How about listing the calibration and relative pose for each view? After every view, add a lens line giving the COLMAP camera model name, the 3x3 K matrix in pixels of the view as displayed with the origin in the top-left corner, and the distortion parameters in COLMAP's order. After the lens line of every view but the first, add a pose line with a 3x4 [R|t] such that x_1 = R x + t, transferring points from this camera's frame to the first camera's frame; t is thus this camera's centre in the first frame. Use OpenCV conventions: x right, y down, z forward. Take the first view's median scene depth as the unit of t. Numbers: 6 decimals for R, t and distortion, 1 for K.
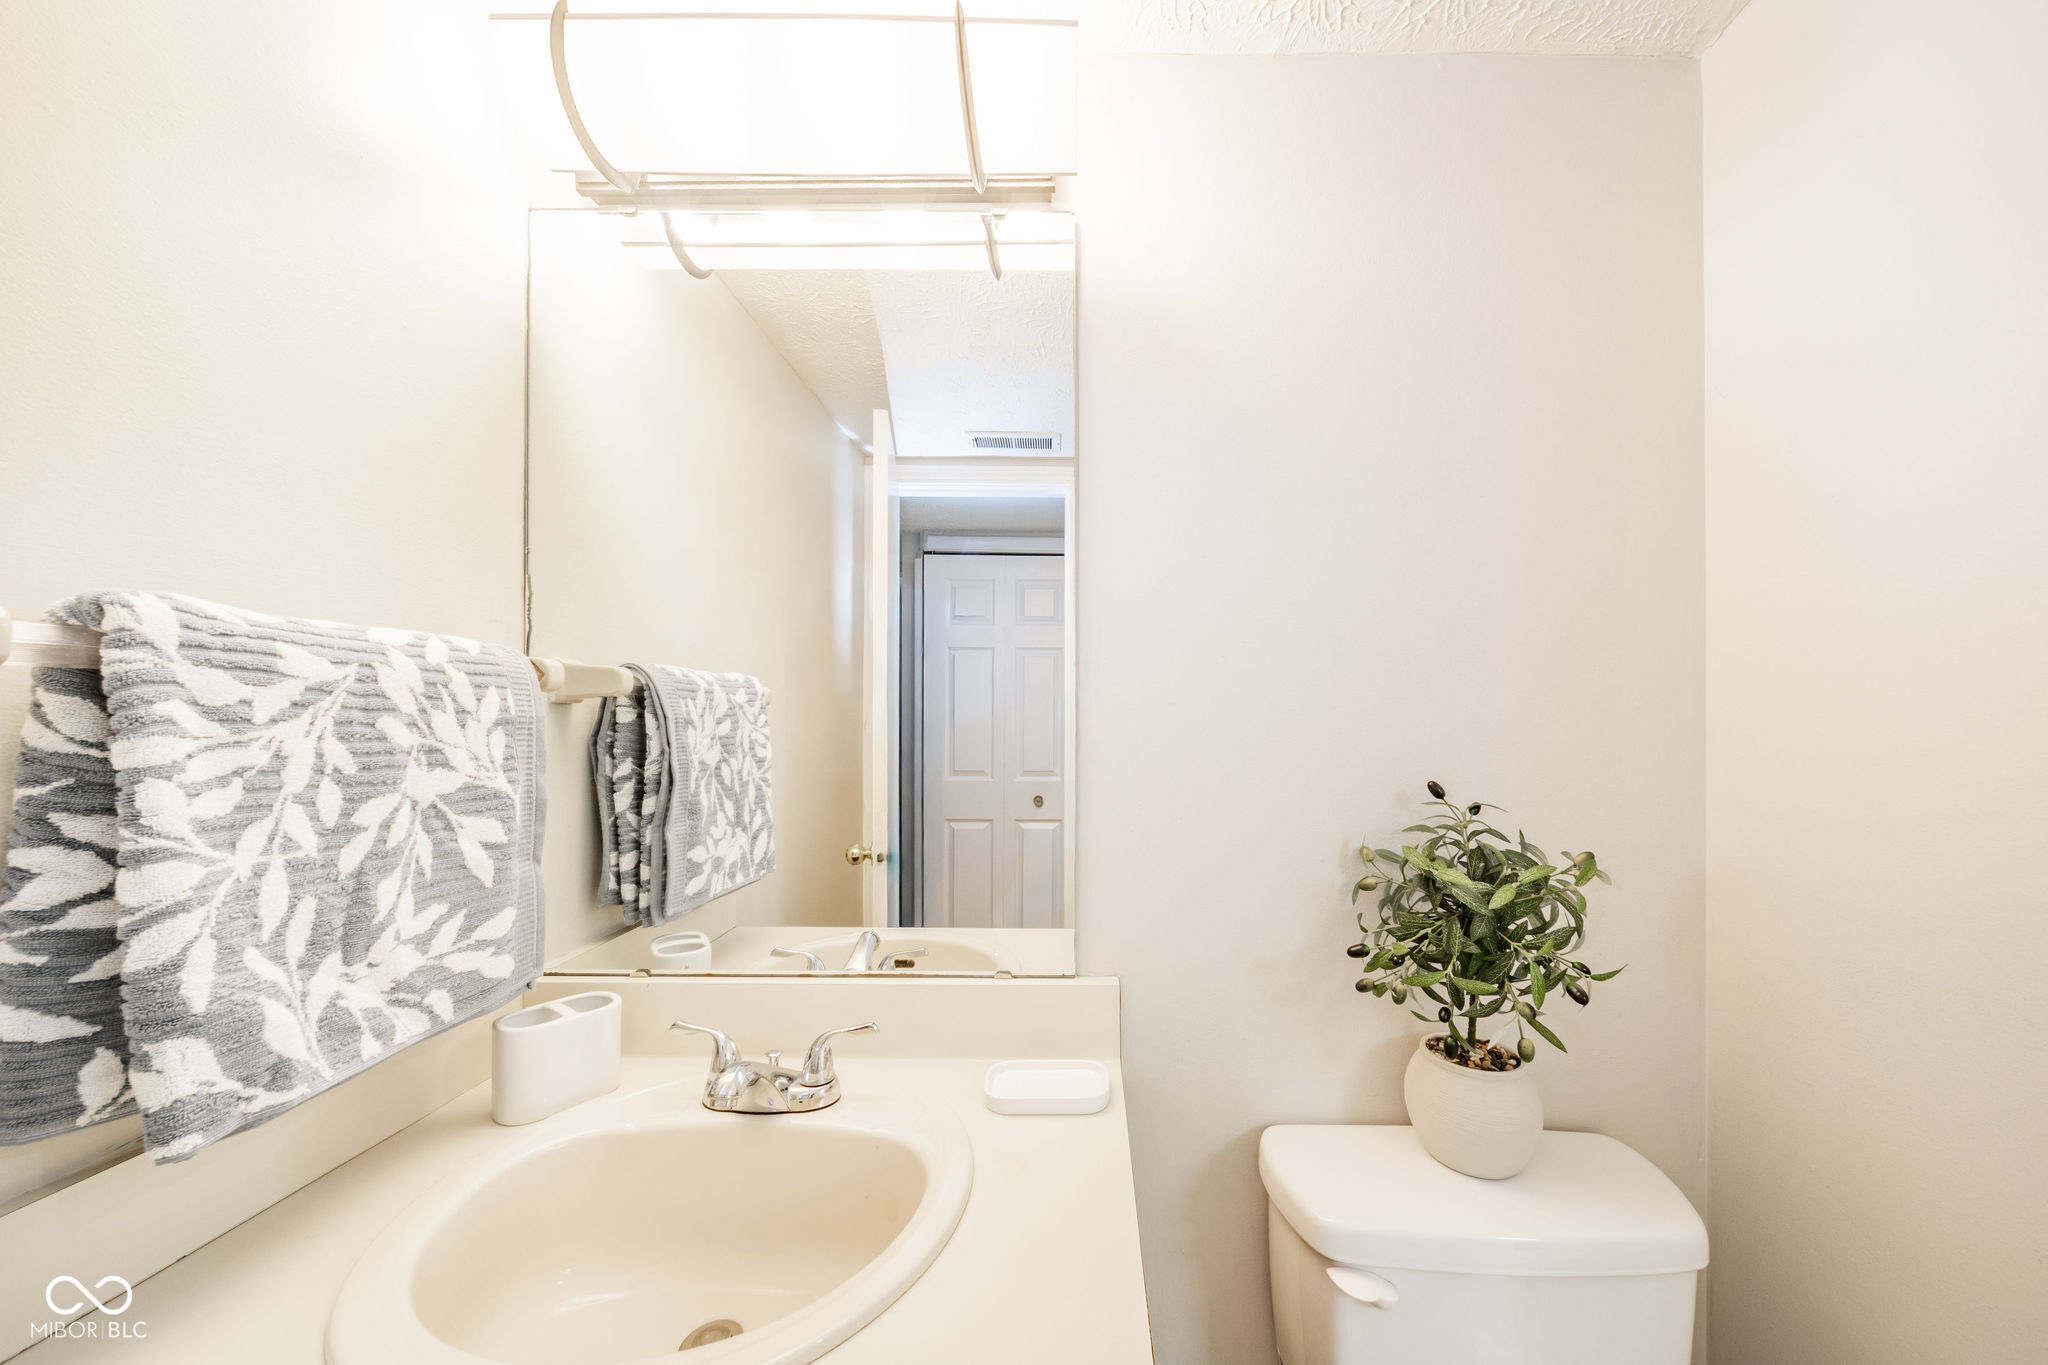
lens RADIAL K [[728.4, 0, 1046.3], [0, 728.4, 715.1], [0, 0, 1]] dist [0.001984, -0.001030]
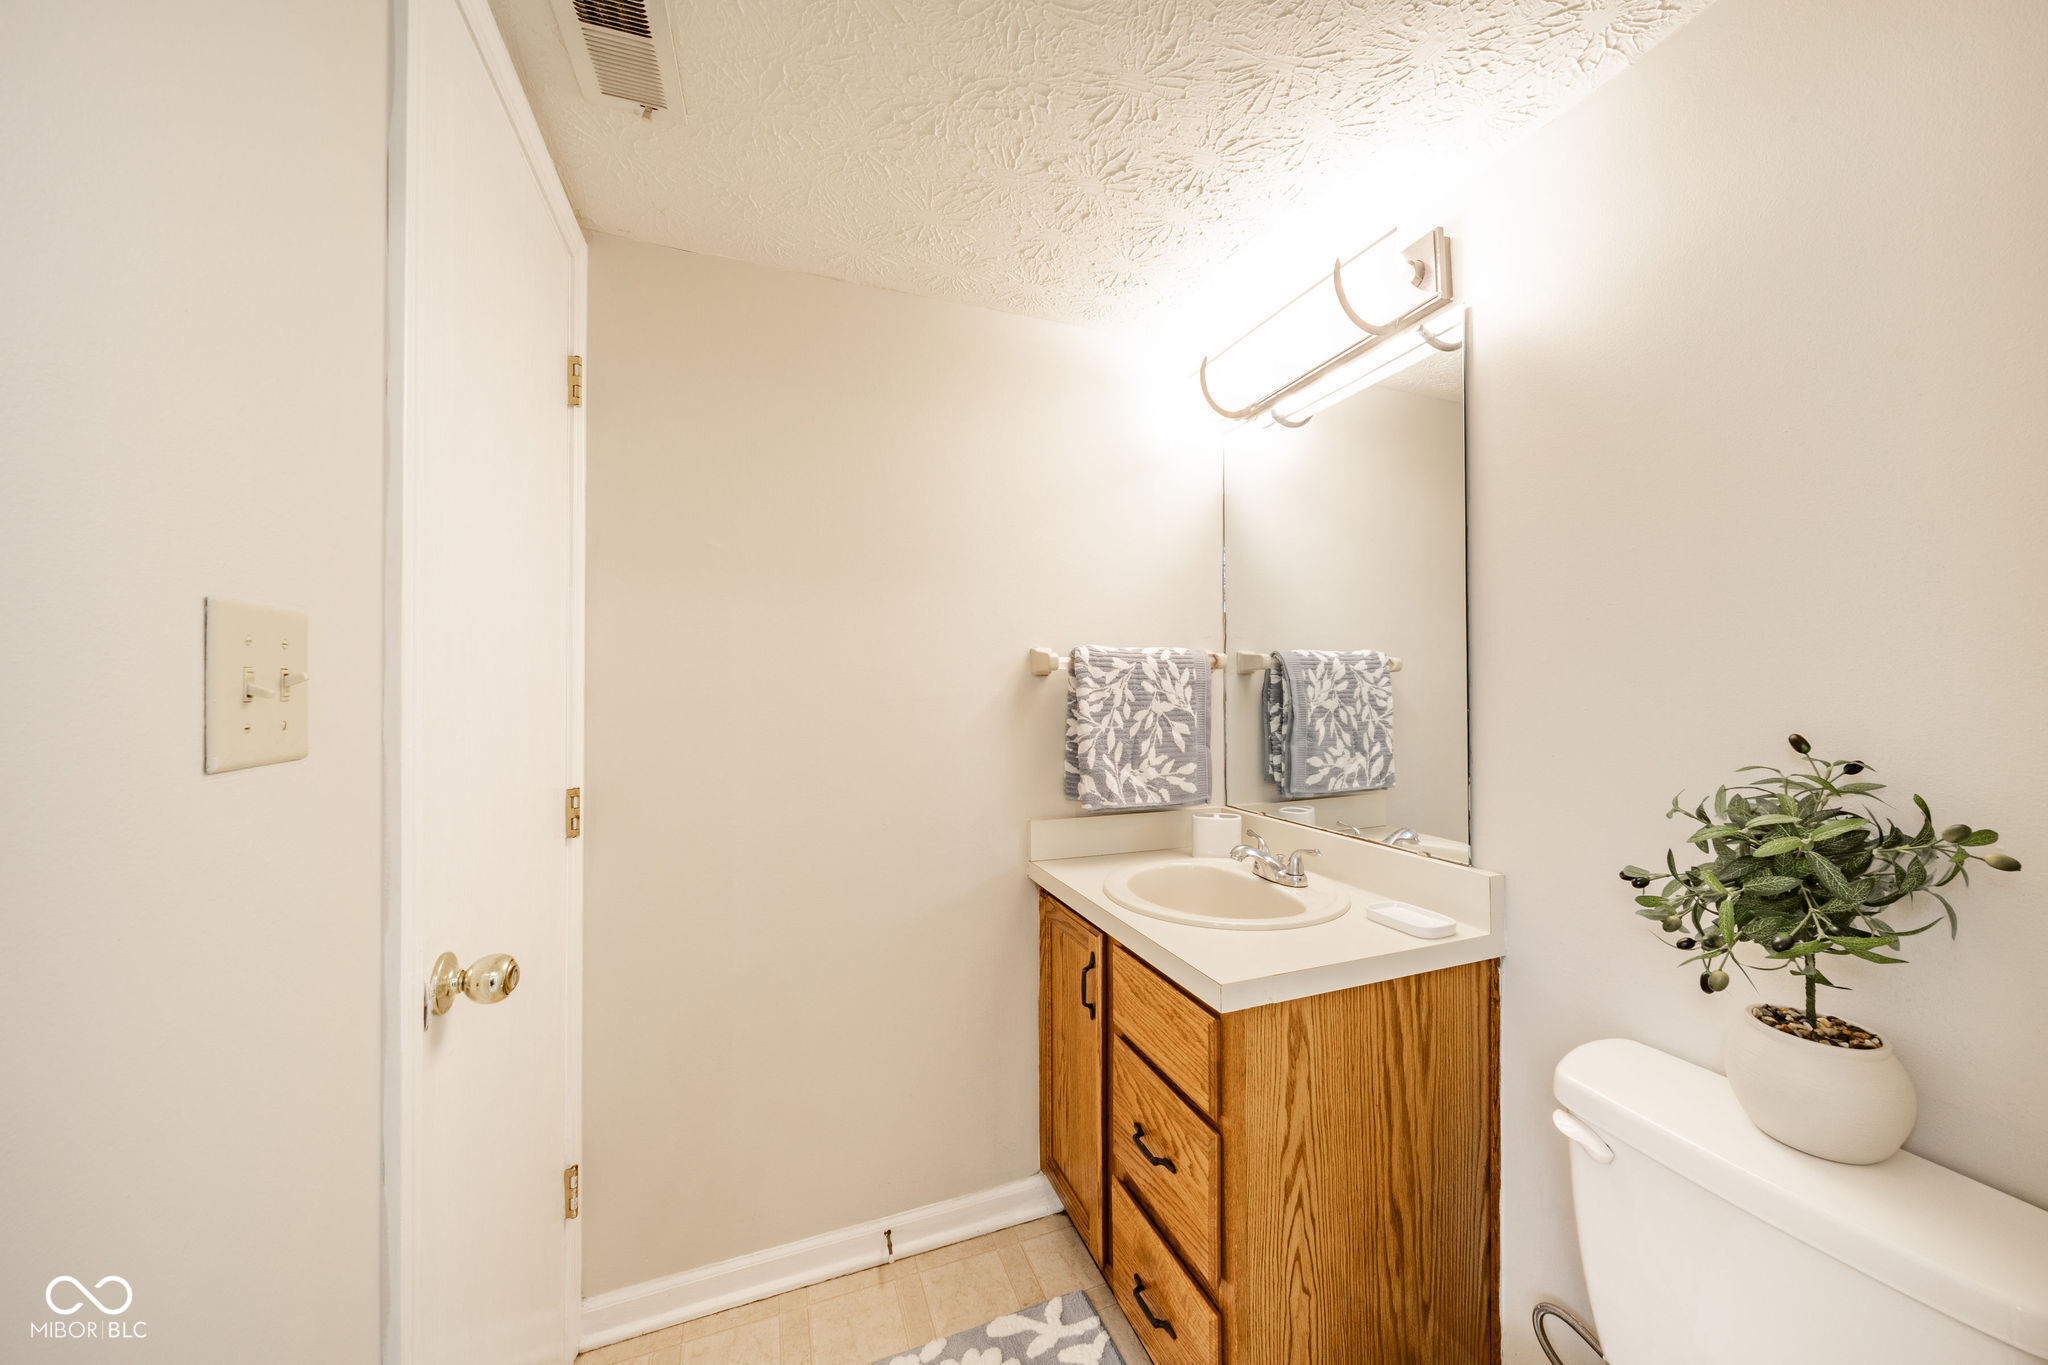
lens RADIAL K [[728.4, 0, 1028.3], [0, 728.4, 685.0], [0, 0, 1]] dist [0.001984, -0.001030]
pose [[0.350913, -0.011128, -0.936342, 1.318297], [0.014138, 0.999878, -0.006584, 0.024944], [0.936301, -0.010927, 0.351028, -0.315385]]
